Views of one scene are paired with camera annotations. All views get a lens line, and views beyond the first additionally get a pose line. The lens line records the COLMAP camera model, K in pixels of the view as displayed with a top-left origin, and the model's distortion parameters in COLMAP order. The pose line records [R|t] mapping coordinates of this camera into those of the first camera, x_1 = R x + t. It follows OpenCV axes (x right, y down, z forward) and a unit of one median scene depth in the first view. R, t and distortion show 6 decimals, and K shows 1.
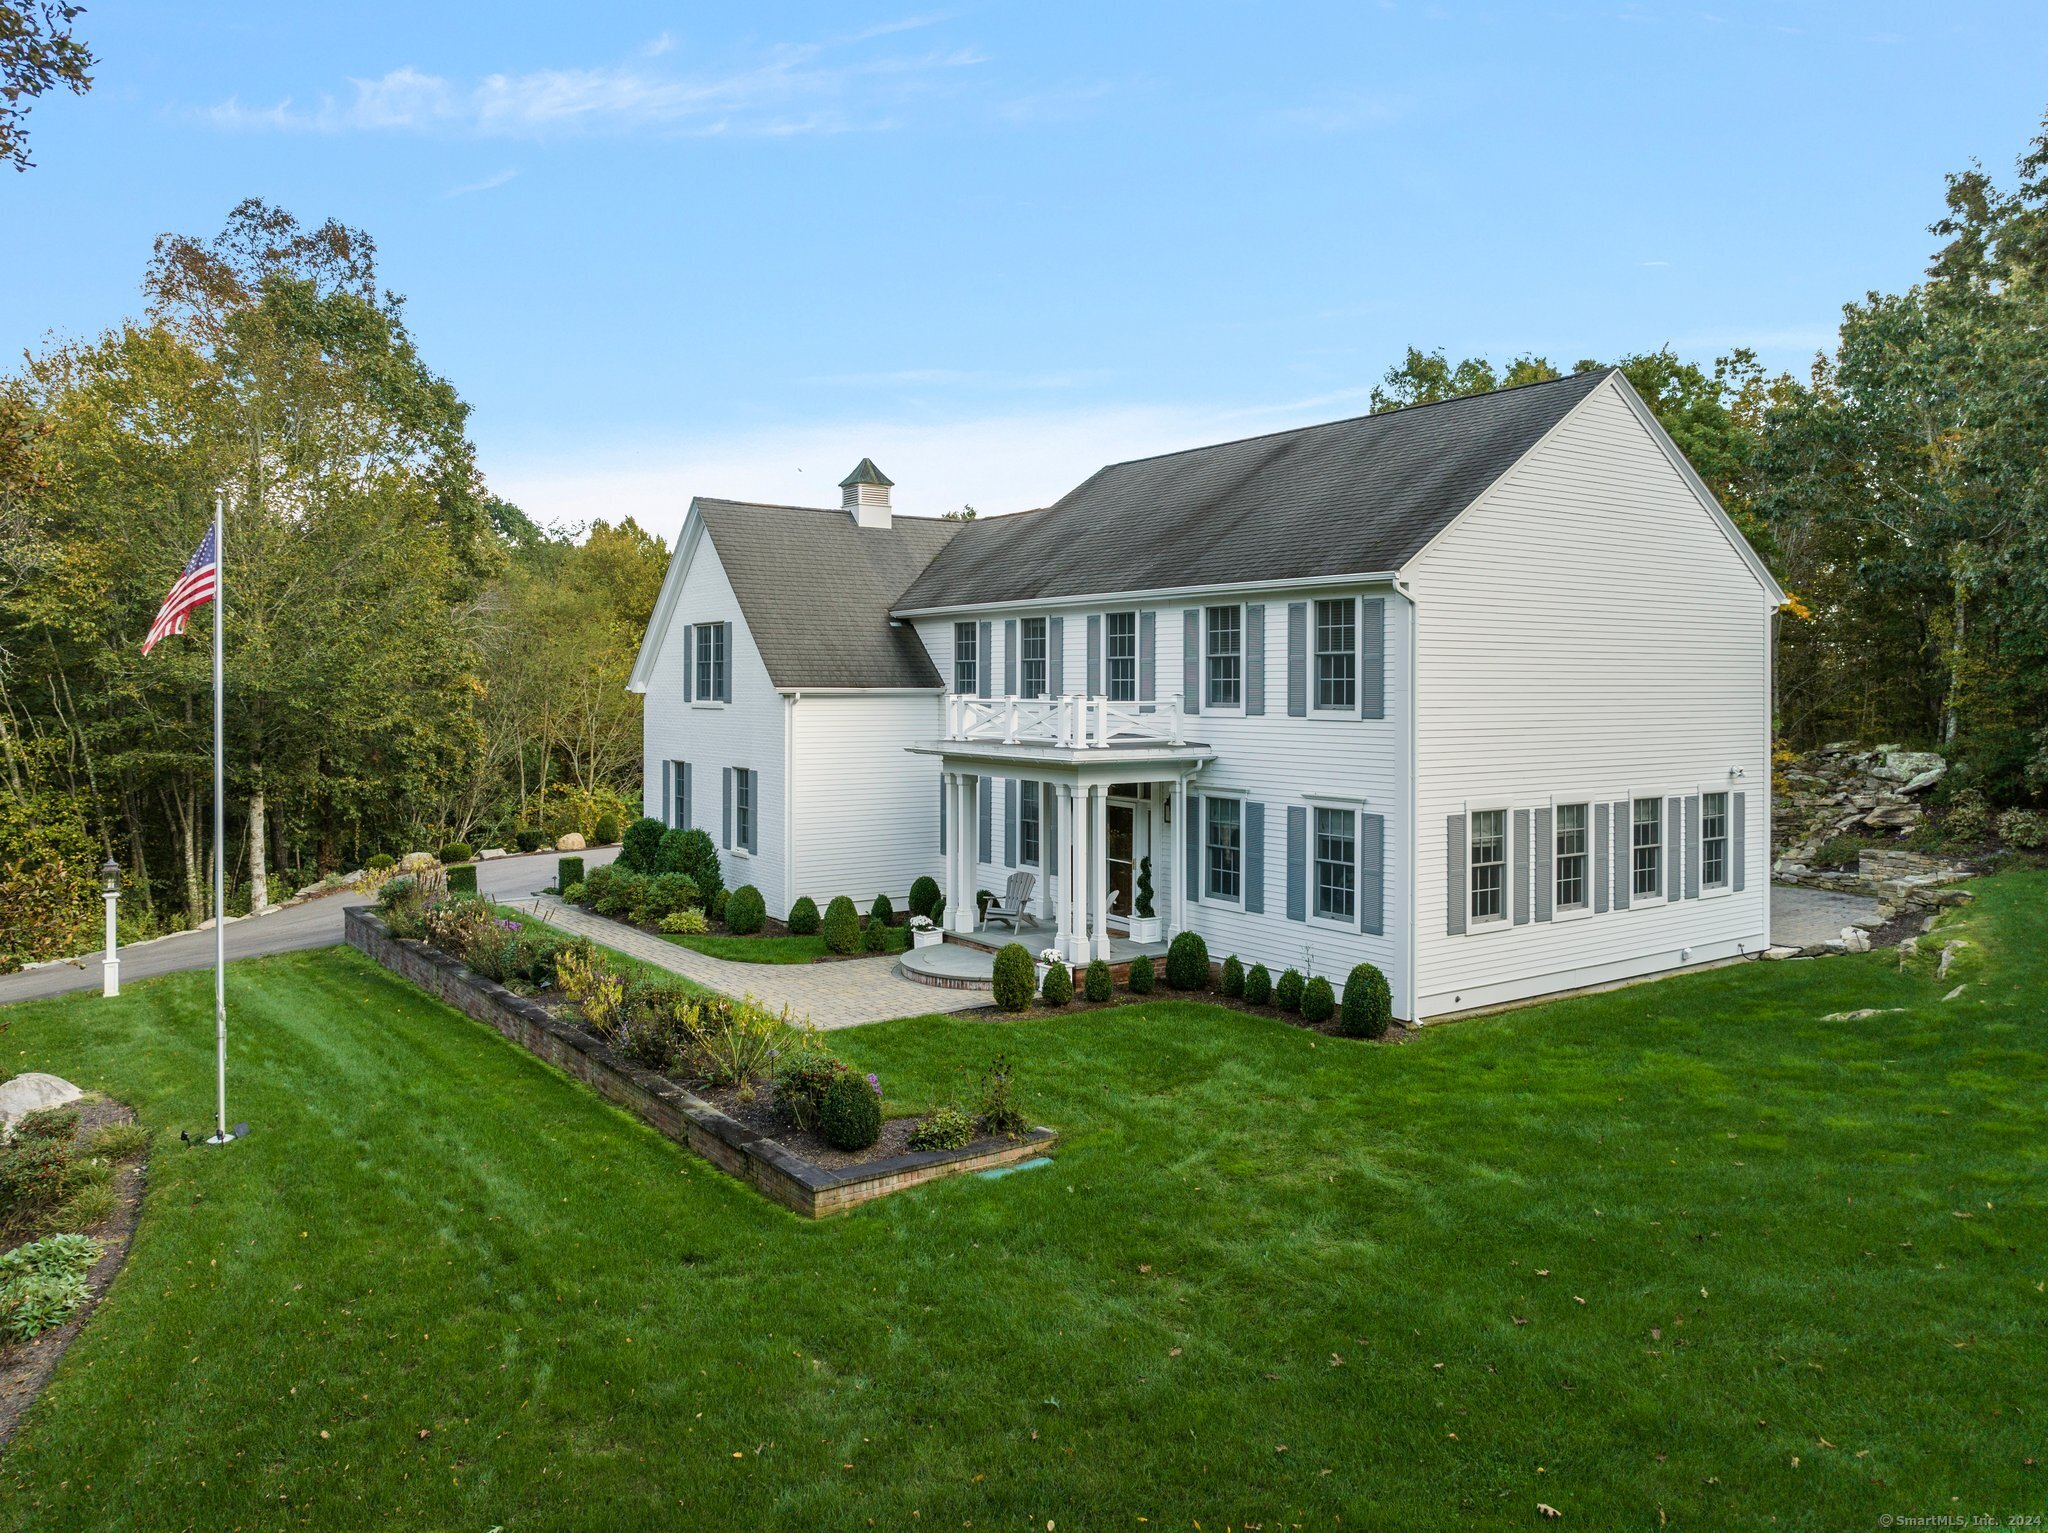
lens RADIAL K [[1607.9, 0, 1023.0], [0, 1607.9, 718.9], [0, 0, 1]] dist [-0.335691, -0.000505]
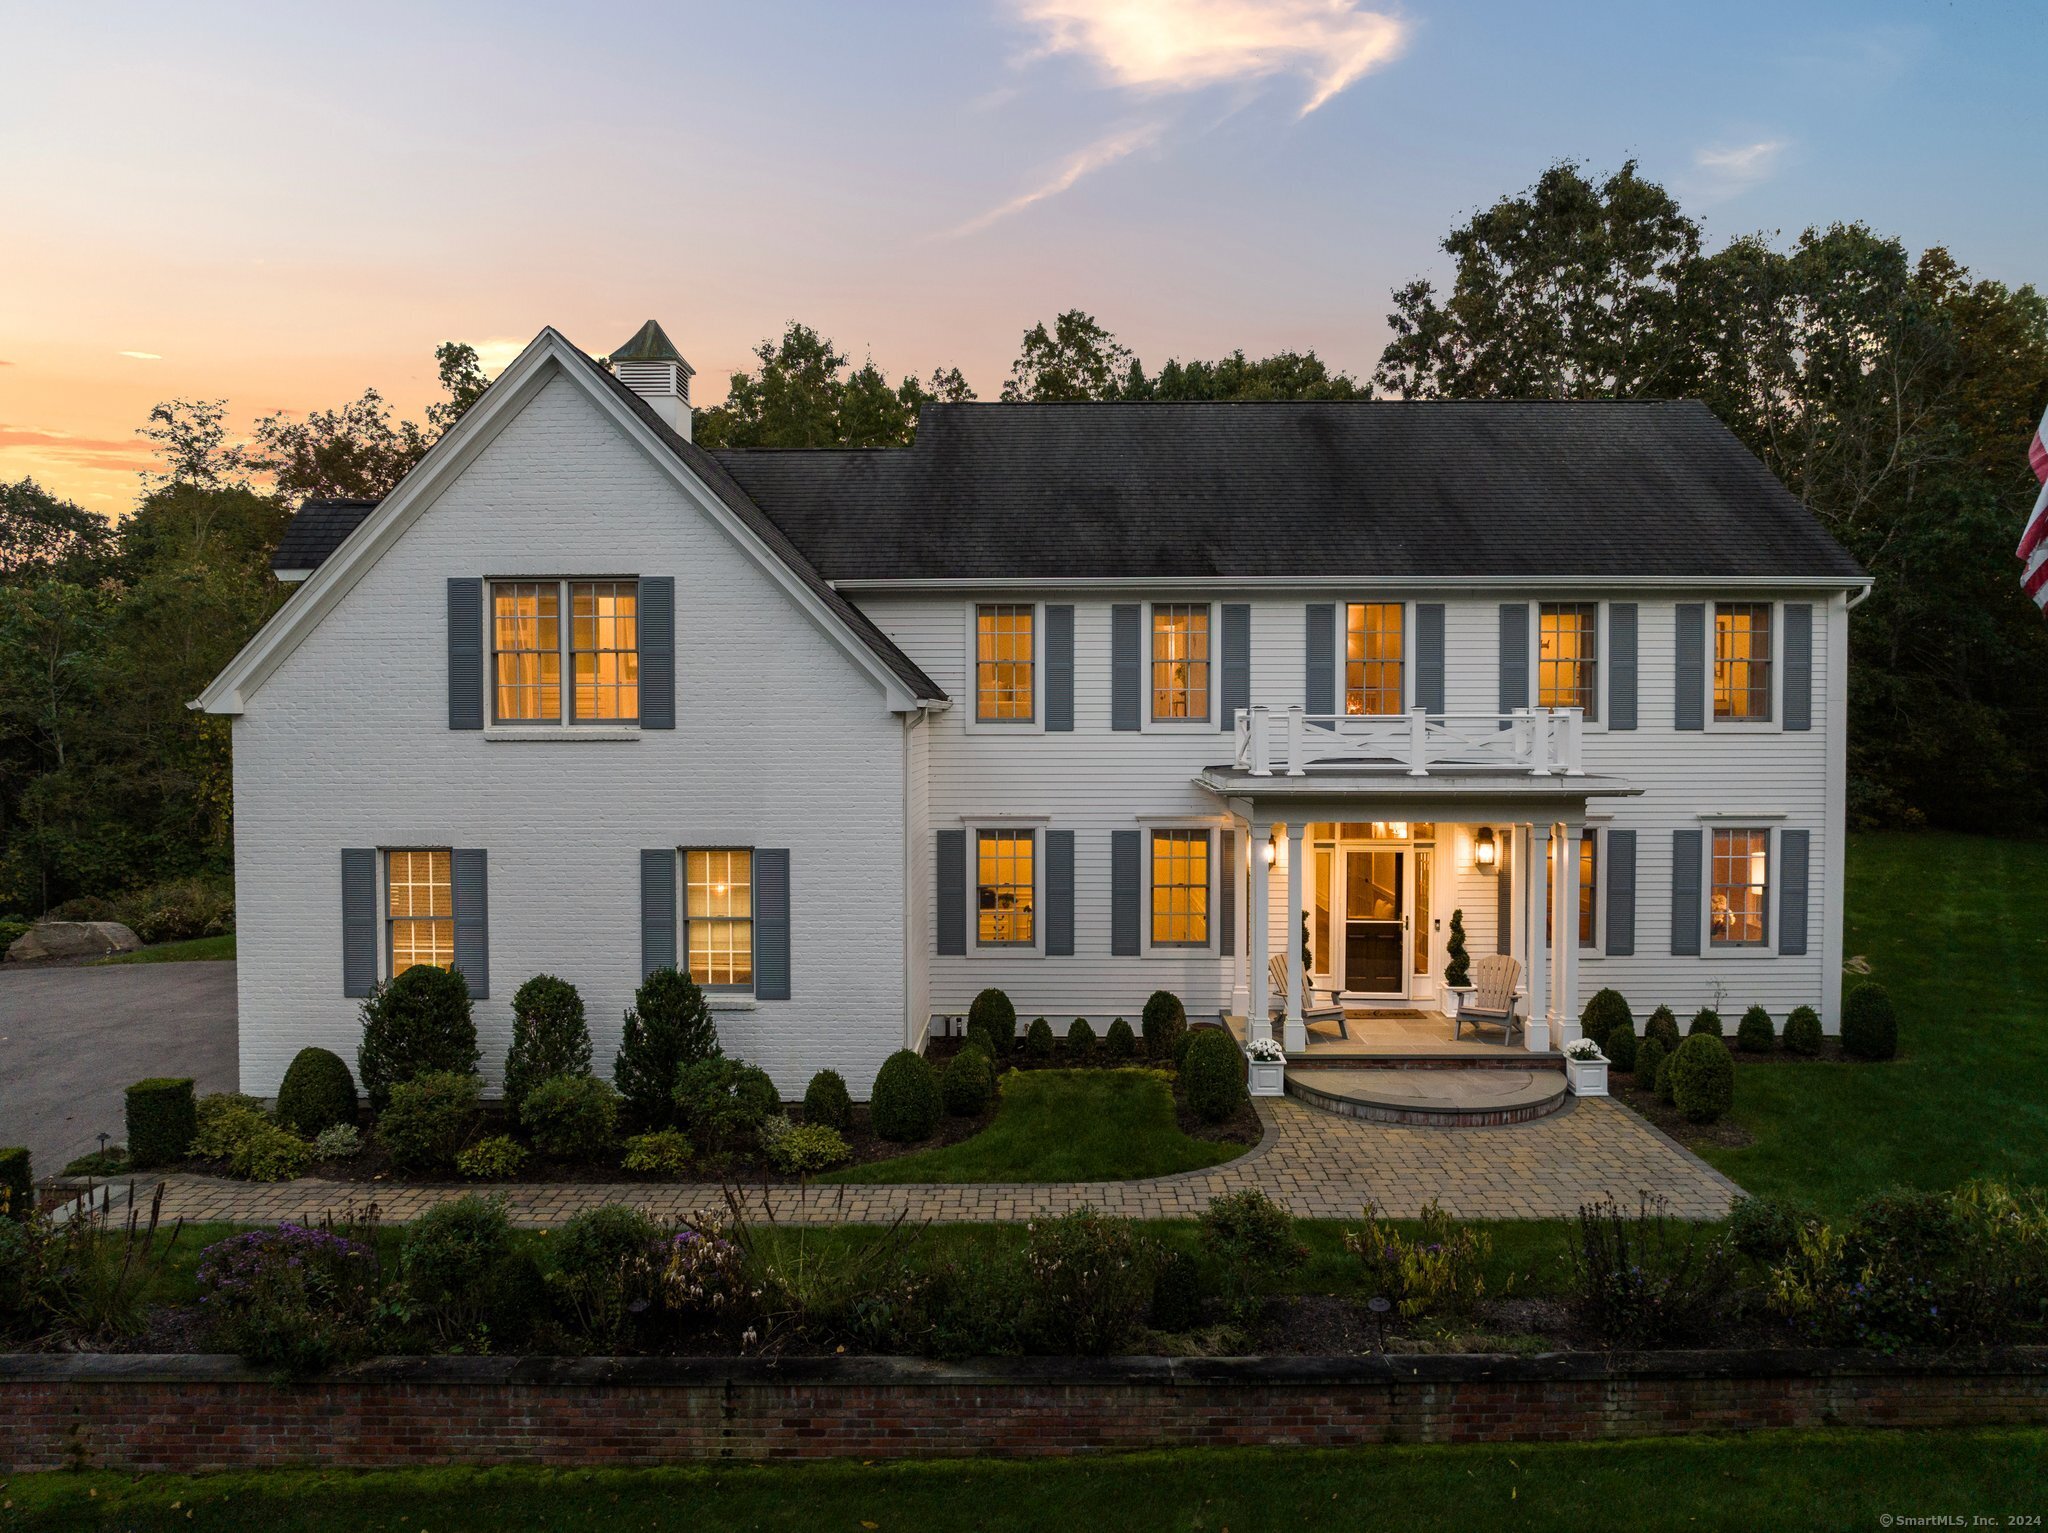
lens RADIAL K [[1435.6, 0, 1024.0], [0, 1435.6, 766.5], [0, 0, 1]] dist [-0.068121, 0.049092]
pose [[0.586147, -0.043985, 0.809010, -0.643240], [0.016868, 0.998971, 0.042091, -0.018871], [-0.810029, -0.011025, 0.586286, 0.759464]]
